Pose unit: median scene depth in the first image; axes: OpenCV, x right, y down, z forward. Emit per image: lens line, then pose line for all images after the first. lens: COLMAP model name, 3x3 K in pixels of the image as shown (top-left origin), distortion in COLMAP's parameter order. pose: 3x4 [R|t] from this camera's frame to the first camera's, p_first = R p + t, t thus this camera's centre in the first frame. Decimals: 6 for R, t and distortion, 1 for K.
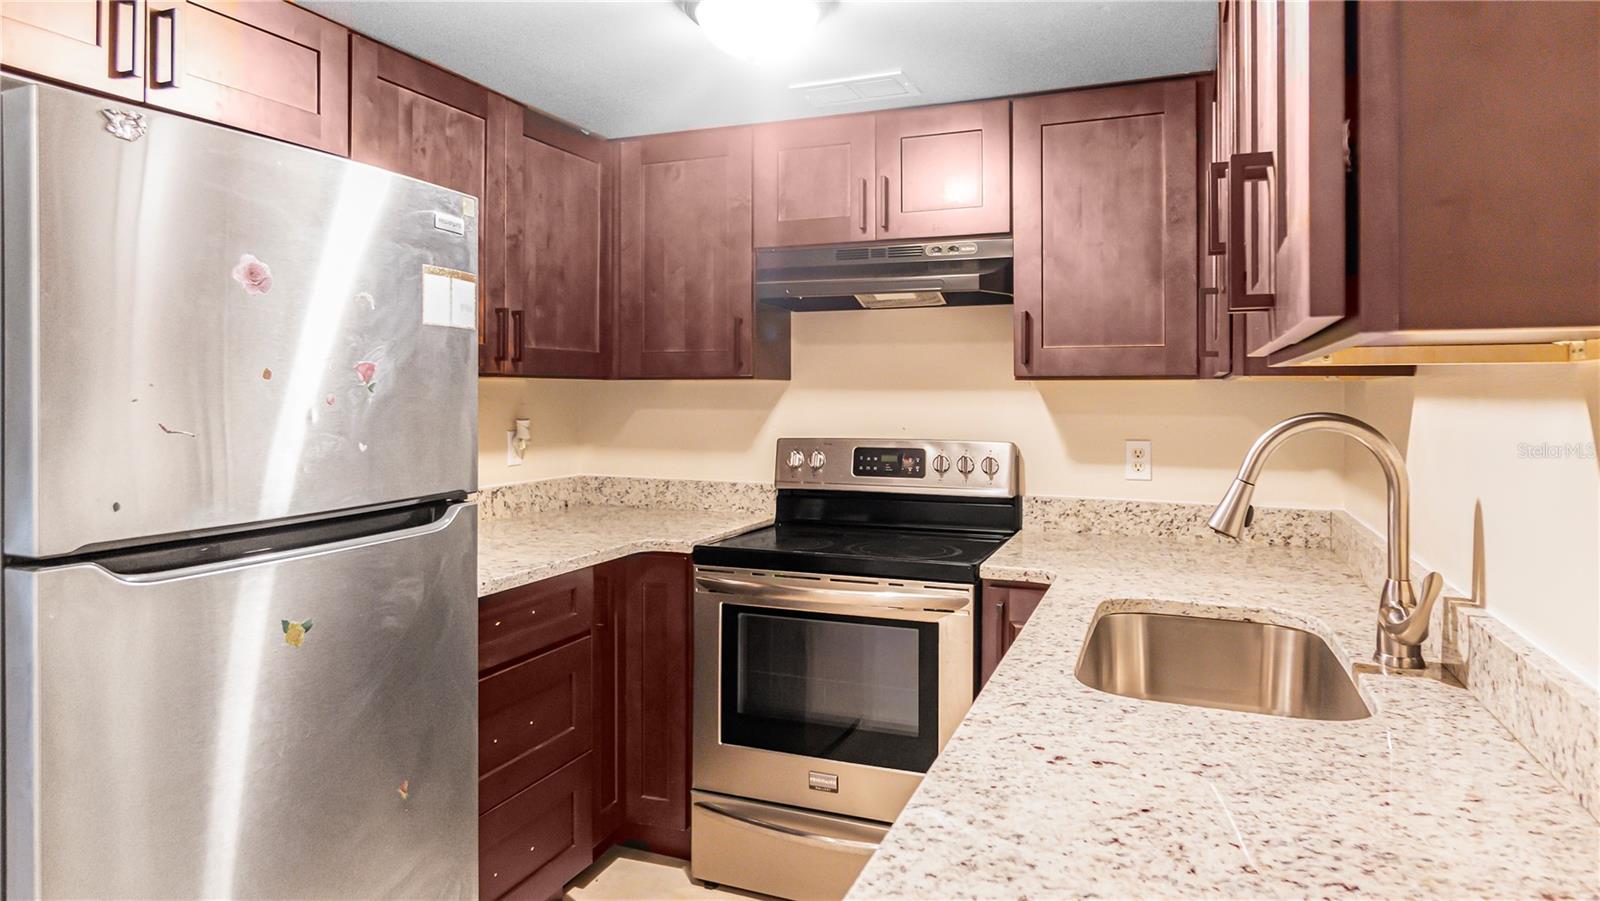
lens RADIAL K [[938.3, 0, 767.5], [0, 938.3, 399.4], [0, 0, 1]] dist [-0.007972, 0.004203]
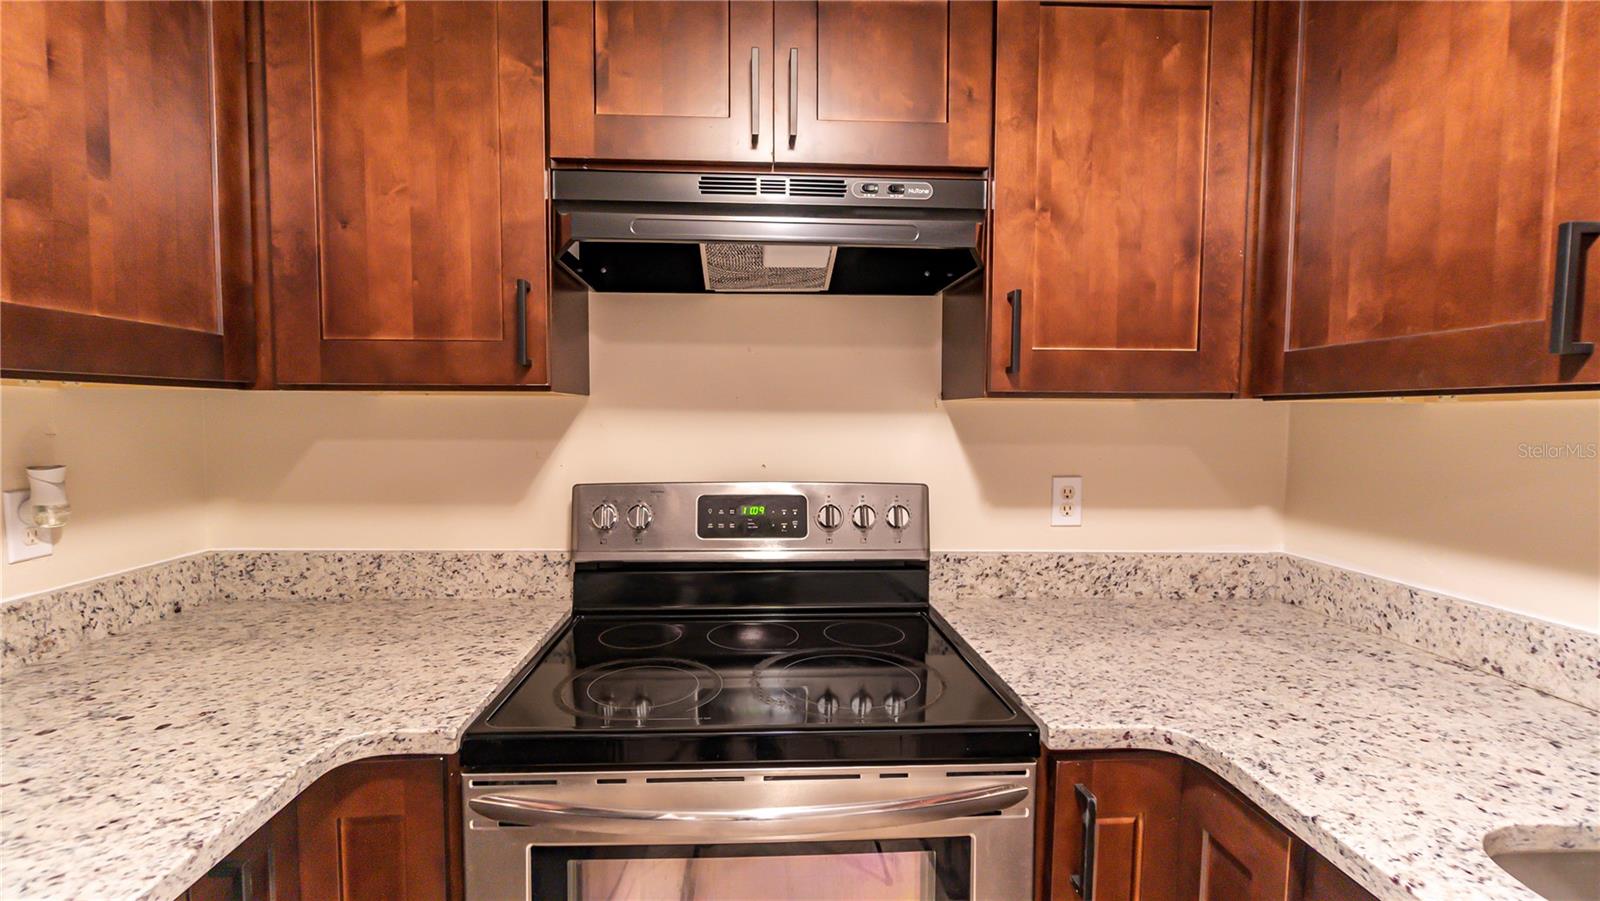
lens RADIAL K [[698.9, 0, 784.0], [0, 698.9, 454.0], [0, 0, 1]] dist [-0.007174, 0.000565]
pose [[0.903302, -0.022378, 0.428420, -0.078989], [-0.000268, 0.998609, 0.052726, -0.006761], [-0.429004, -0.047742, 0.902040, 0.614598]]
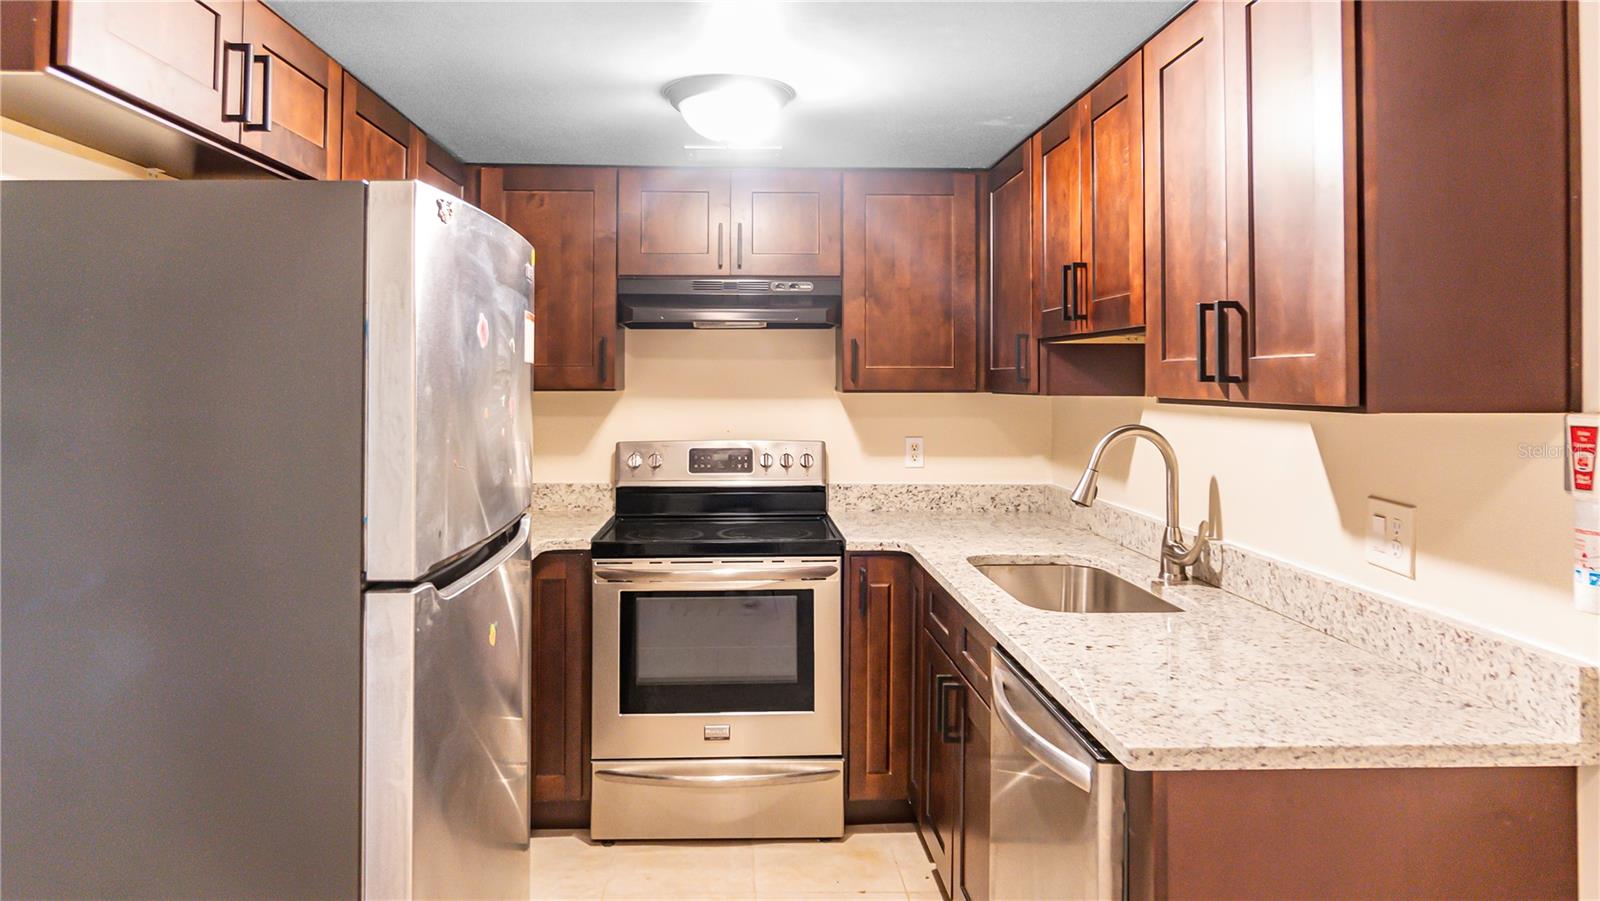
lens RADIAL K [[938.3, 0, 758.7], [0, 938.3, 378.6], [0, 0, 1]] dist [-0.007972, 0.004203]
pose [[0.914389, -0.000945, 0.404836, -0.351131], [0.004271, 0.999964, -0.007311, -0.030755], [-0.404815, 0.008414, 0.914360, -0.107624]]
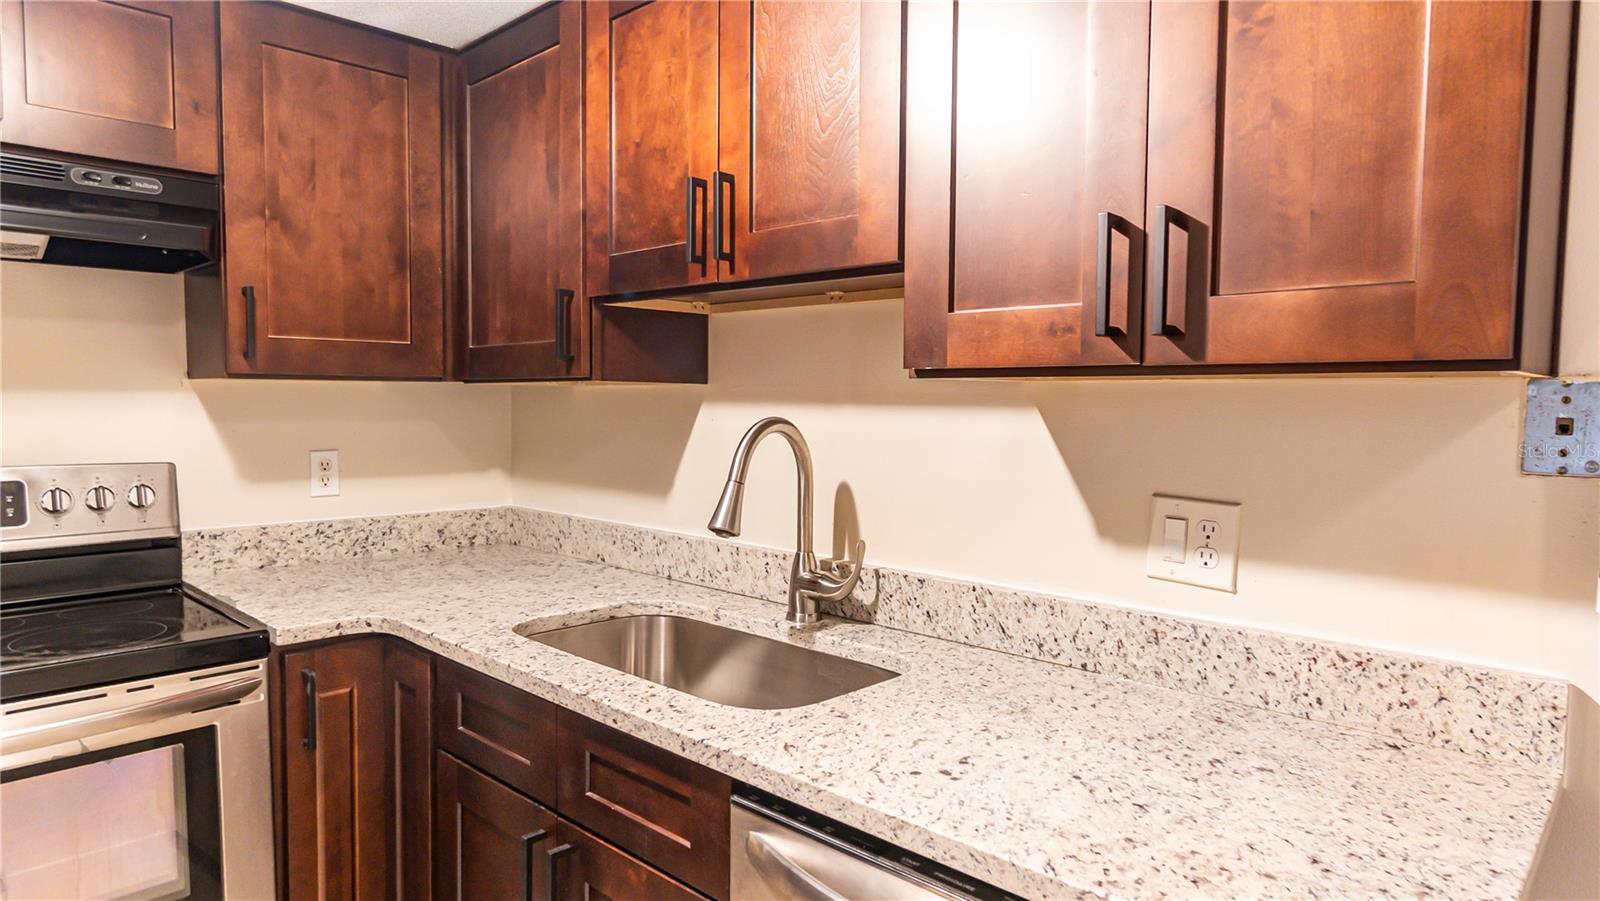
lens RADIAL K [[938.3, 0, 757.6], [0, 938.3, 454.6], [0, 0, 1]] dist [-0.007972, 0.004203]
pose [[0.385990, -0.055203, 0.920850, -0.263225], [-0.001090, 0.998180, 0.060296, -0.005168], [-0.922502, -0.024277, 0.385227, 0.322556]]
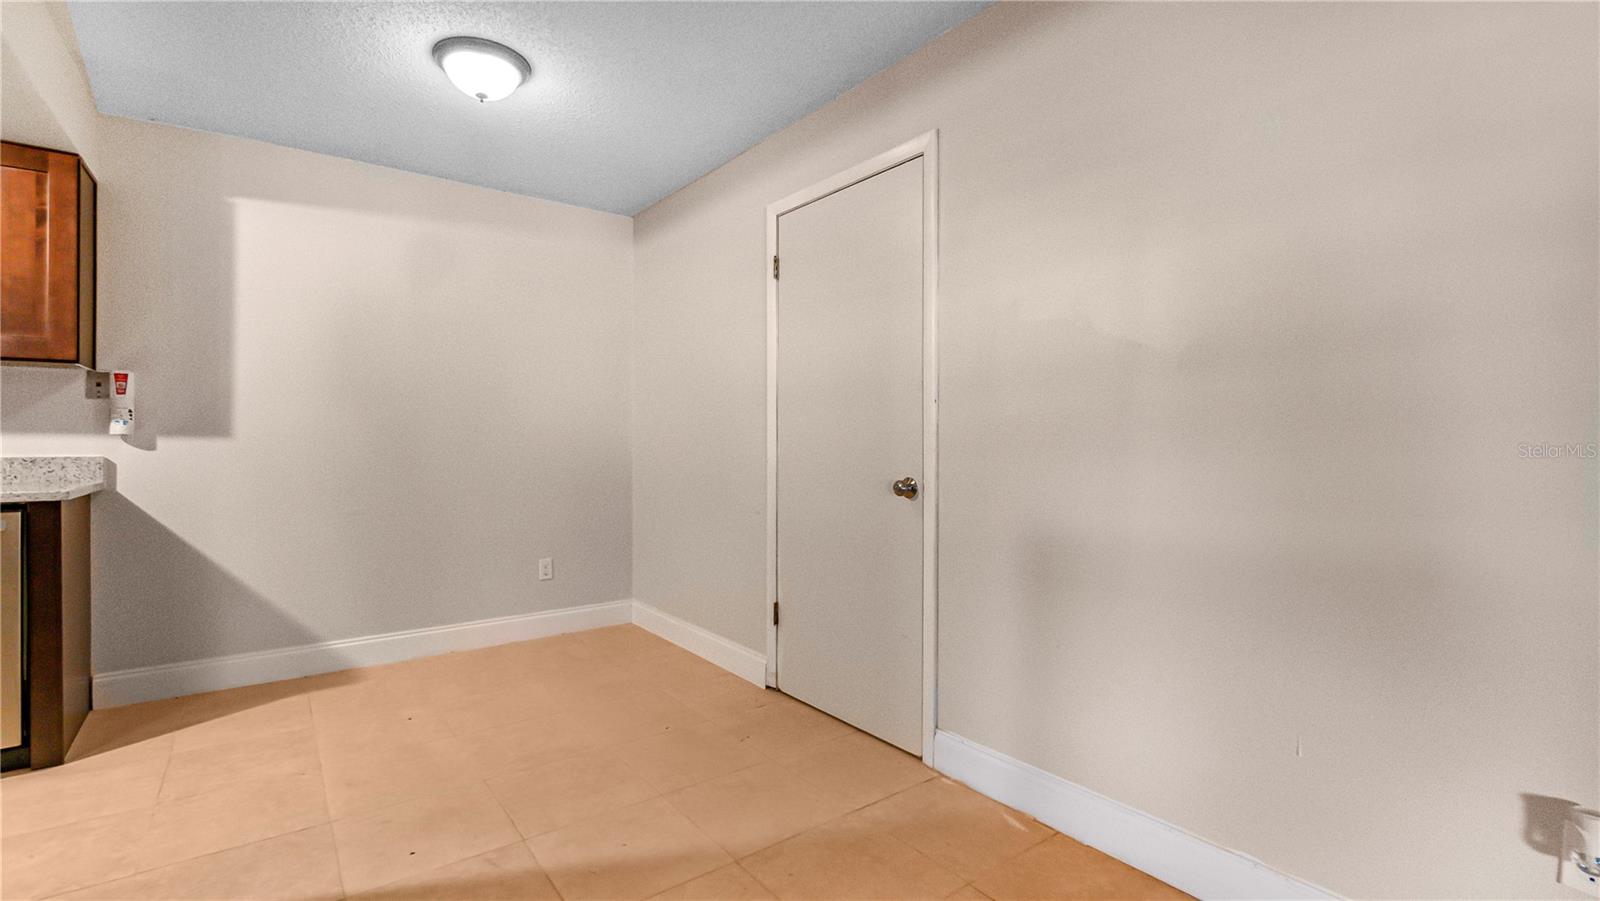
lens RADIAL K [[698.9, 0, 774.3], [0, 698.9, 441.2], [0, 0, 1]] dist [-0.007174, 0.000565]
pose [[-0.855248, -0.004312, 0.518201, -1.171383], [-0.001632, 0.999983, 0.005627, 0.084411], [-0.518216, 0.003966, -0.855240, 0.525353]]
